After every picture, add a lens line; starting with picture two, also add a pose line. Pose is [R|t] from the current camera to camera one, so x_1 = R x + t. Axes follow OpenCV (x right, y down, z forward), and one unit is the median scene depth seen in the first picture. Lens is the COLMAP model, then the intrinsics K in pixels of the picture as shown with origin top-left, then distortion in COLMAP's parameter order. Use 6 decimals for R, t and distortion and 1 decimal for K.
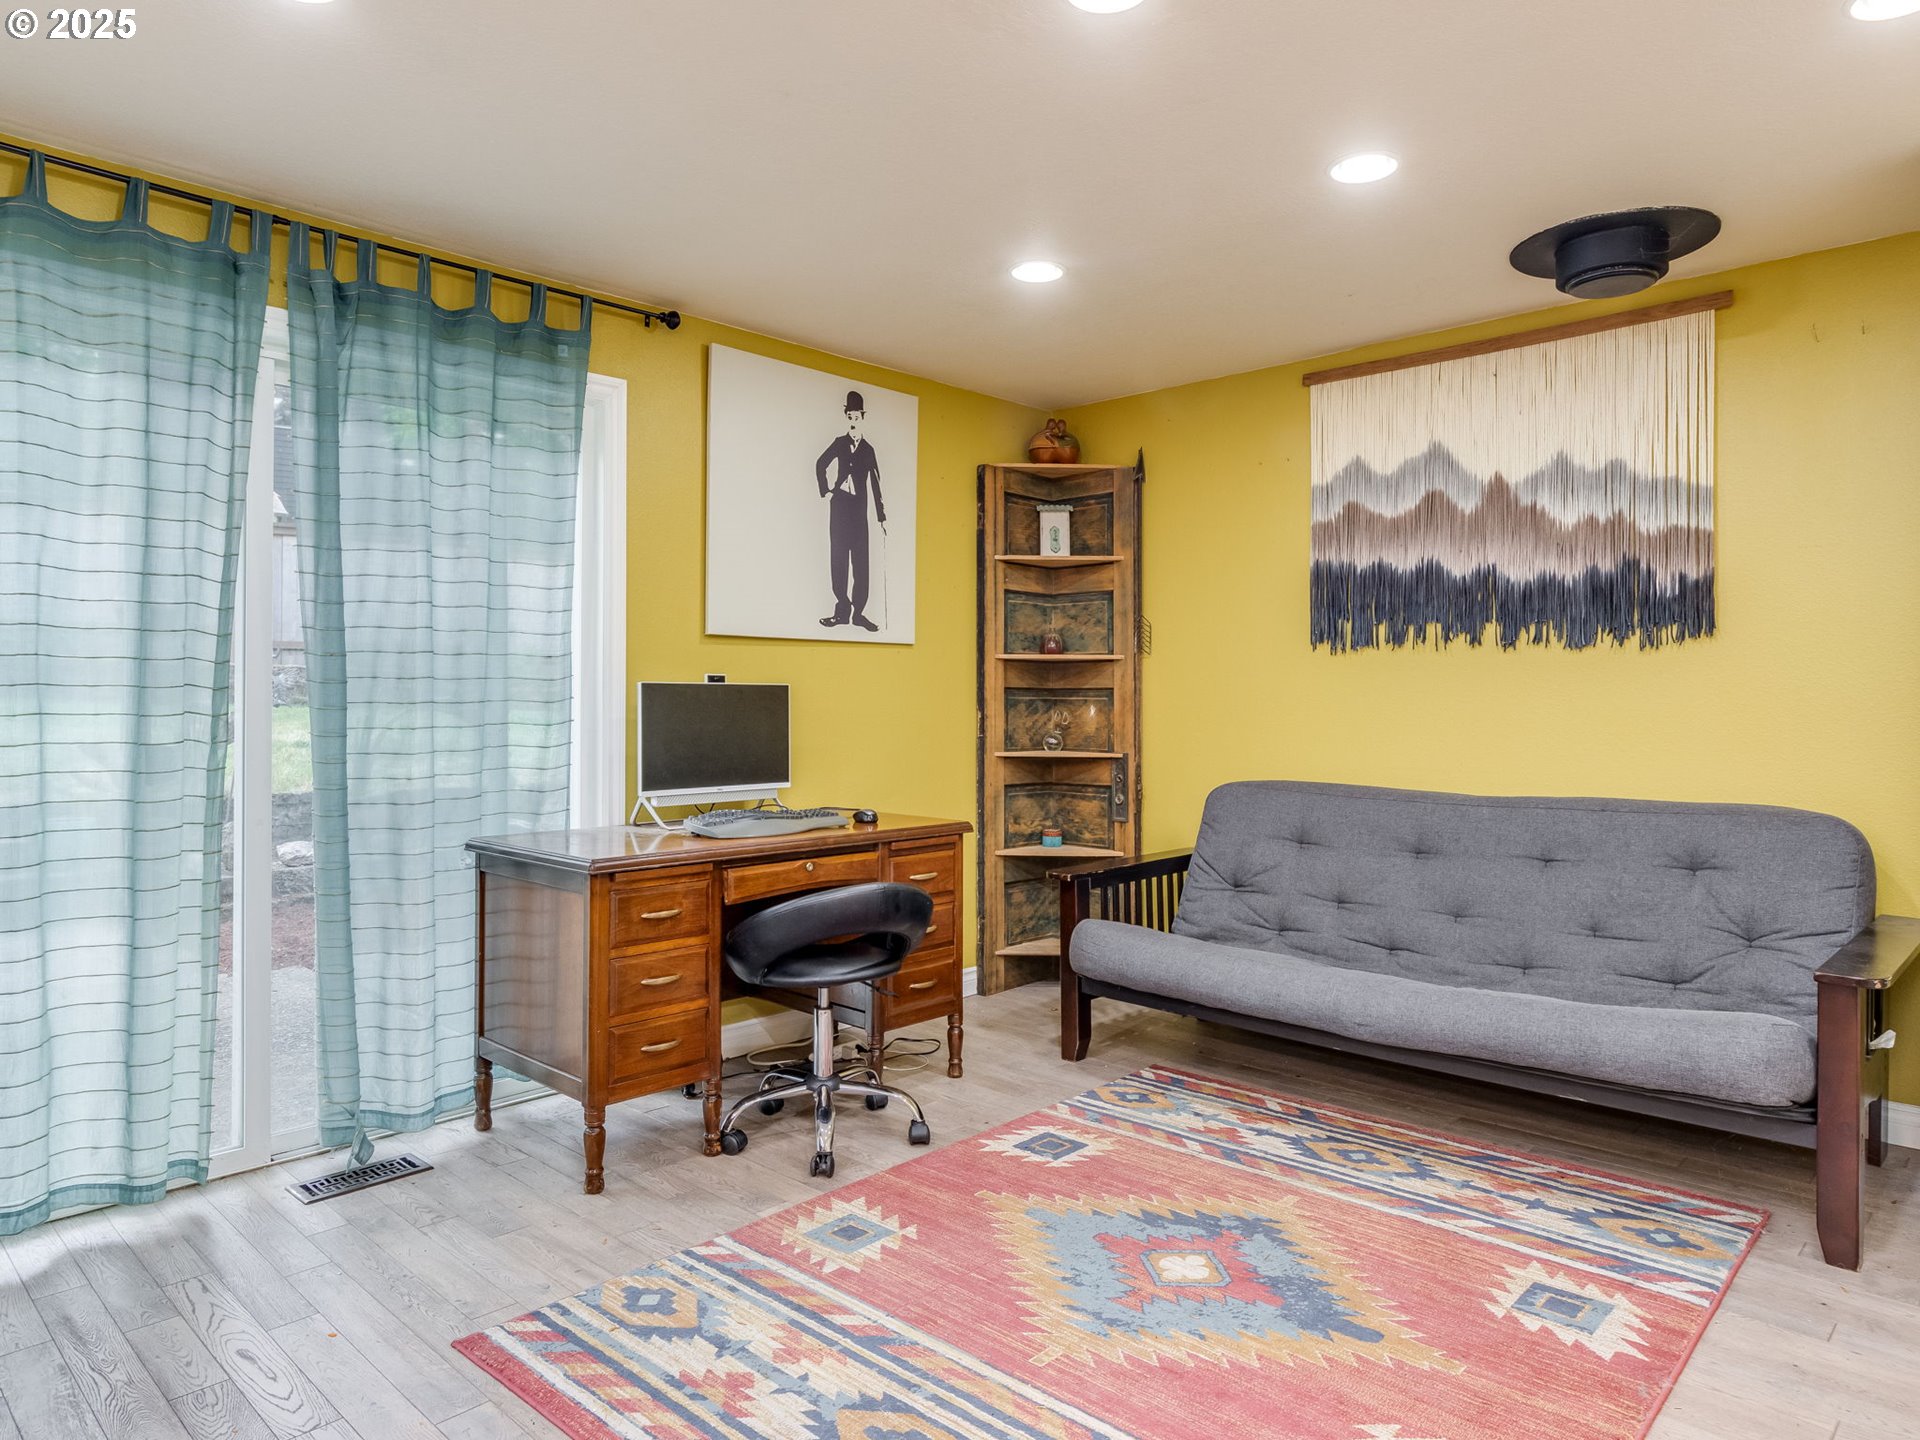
lens RADIAL K [[1207.3, 0, 955.4], [0, 1207.3, 684.1], [0, 0, 1]] dist [0.009500, -0.014109]
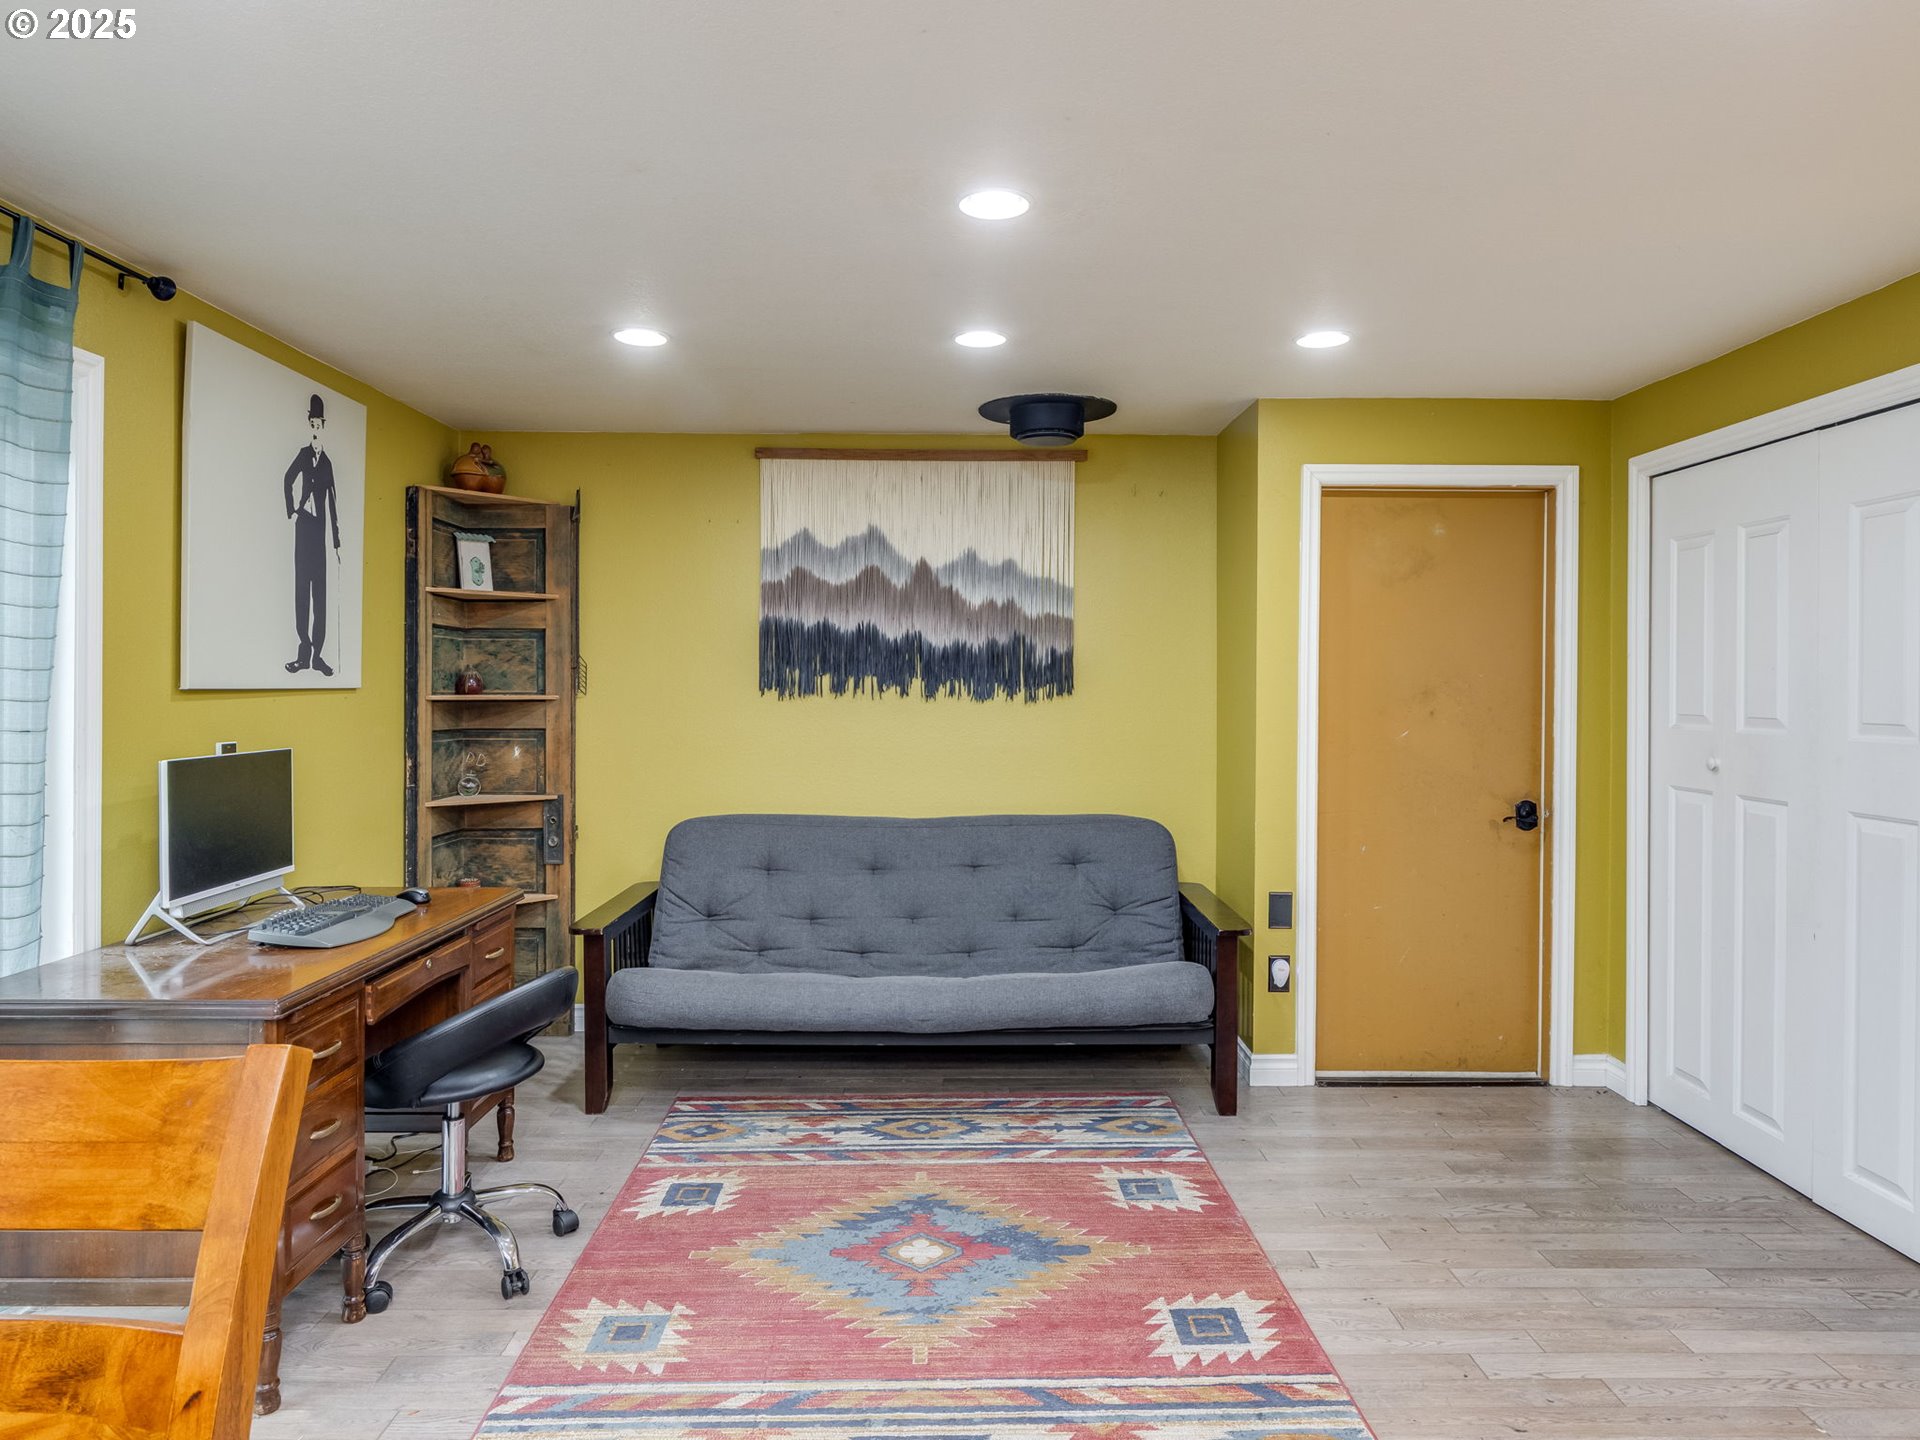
lens RADIAL K [[1207.3, 0, 955.4], [0, 1207.3, 684.1], [0, 0, 1]] dist [0.009500, -0.014109]
pose [[0.719096, 0.000516, 0.694911, -0.411479], [-0.009320, 0.999917, 0.008901, -0.059009], [-0.694848, -0.012877, 0.719041, 0.084188]]
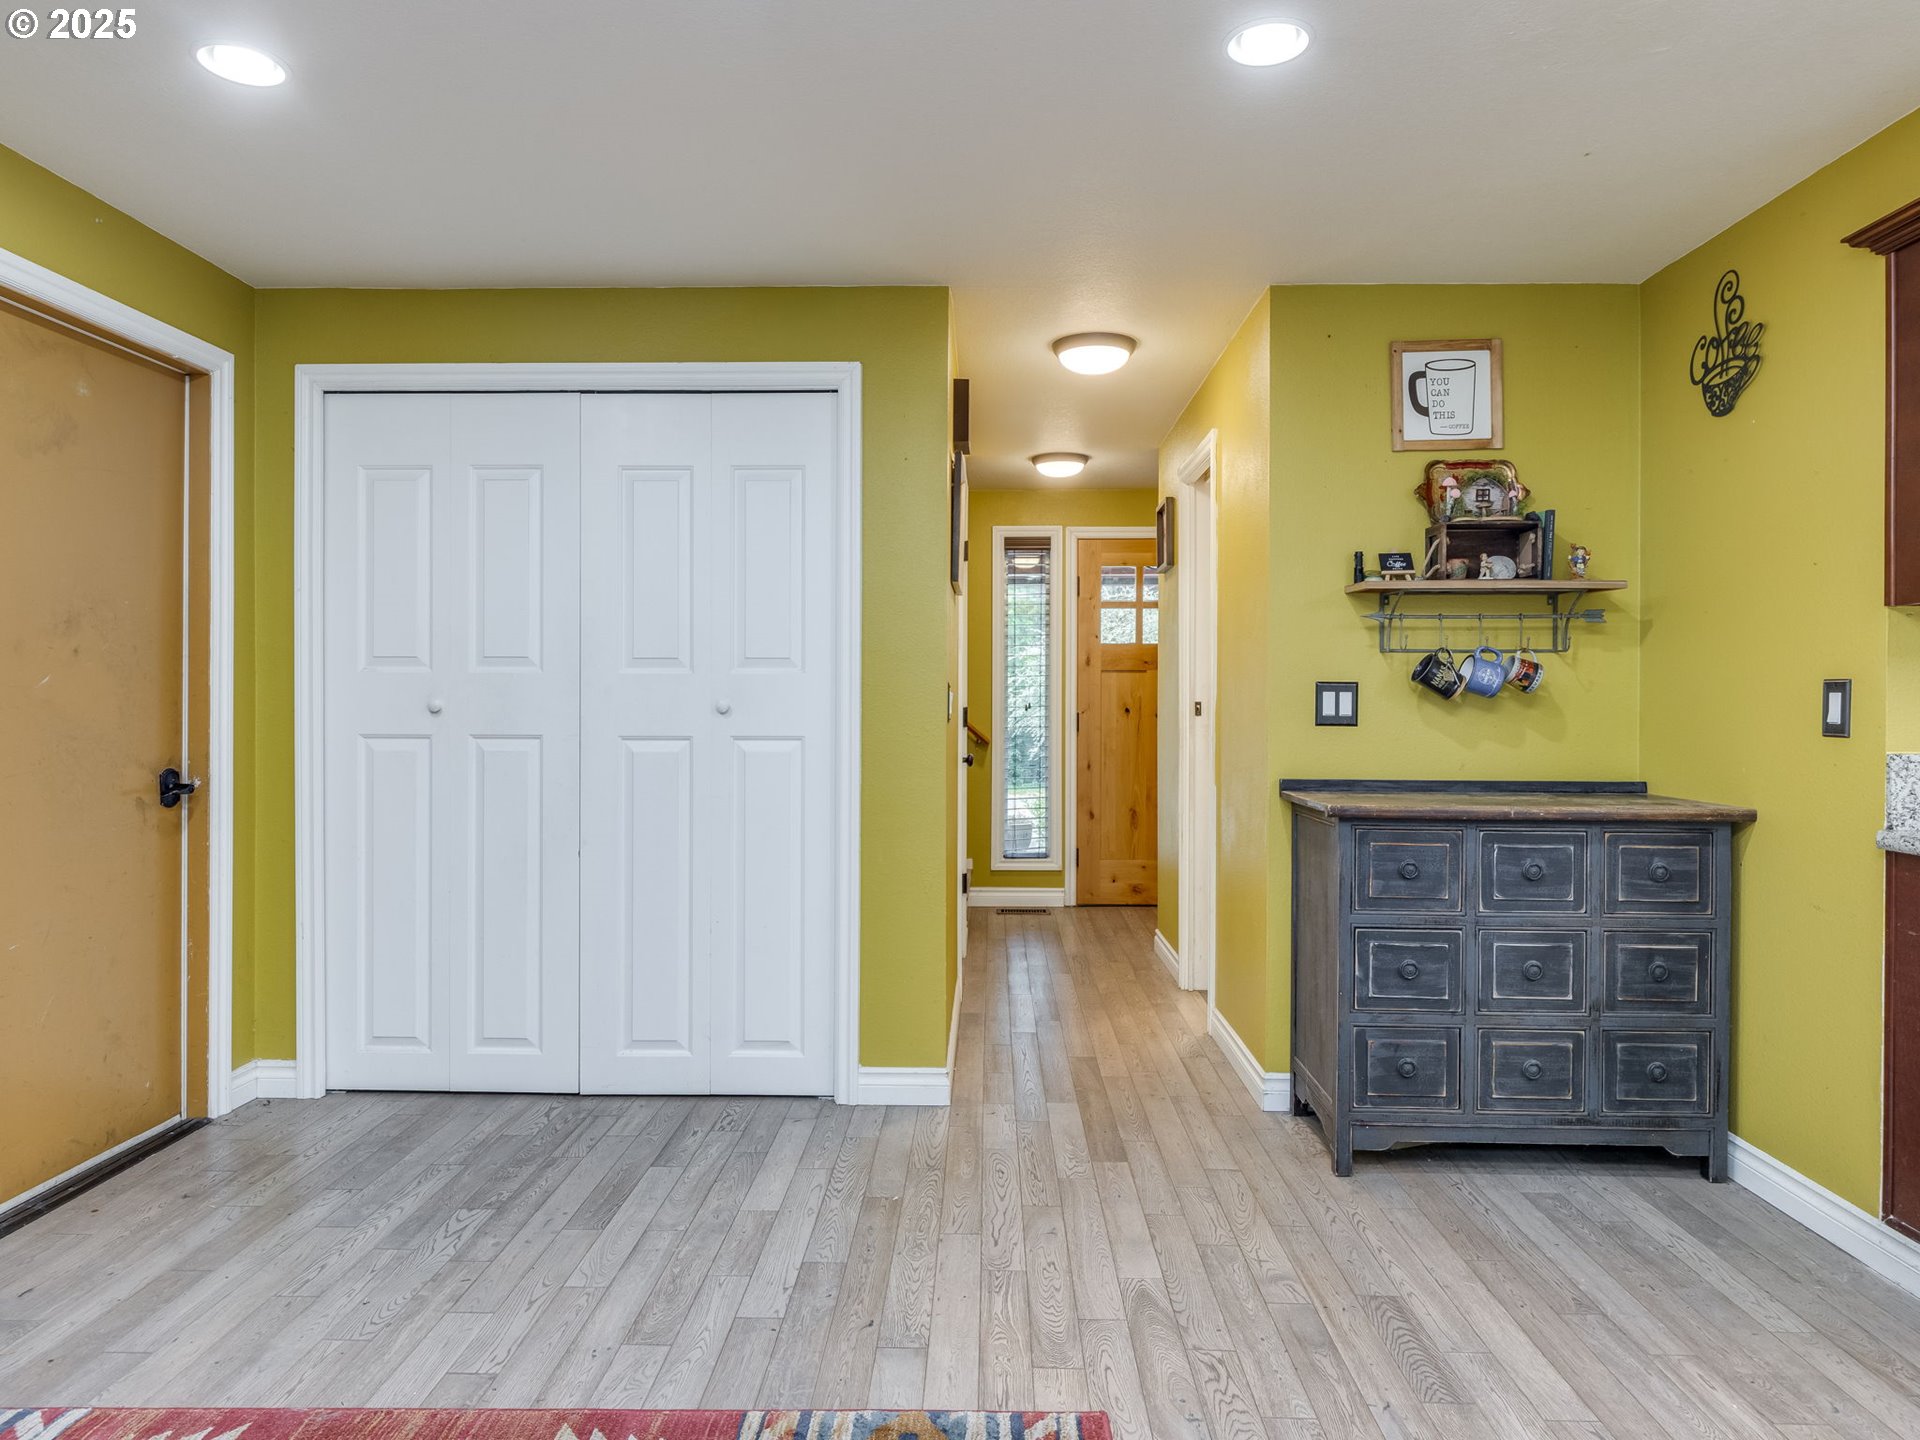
lens RADIAL K [[1190.0, 0, 963.4], [0, 1190.0, 703.5], [0, 0, 1]] dist [0.002496, -0.004135]
pose [[-0.674202, -0.004753, 0.738532, -0.260496], [-0.009641, 0.999951, -0.002365, 0.006113], [-0.738484, -0.008715, -0.674214, 0.697749]]
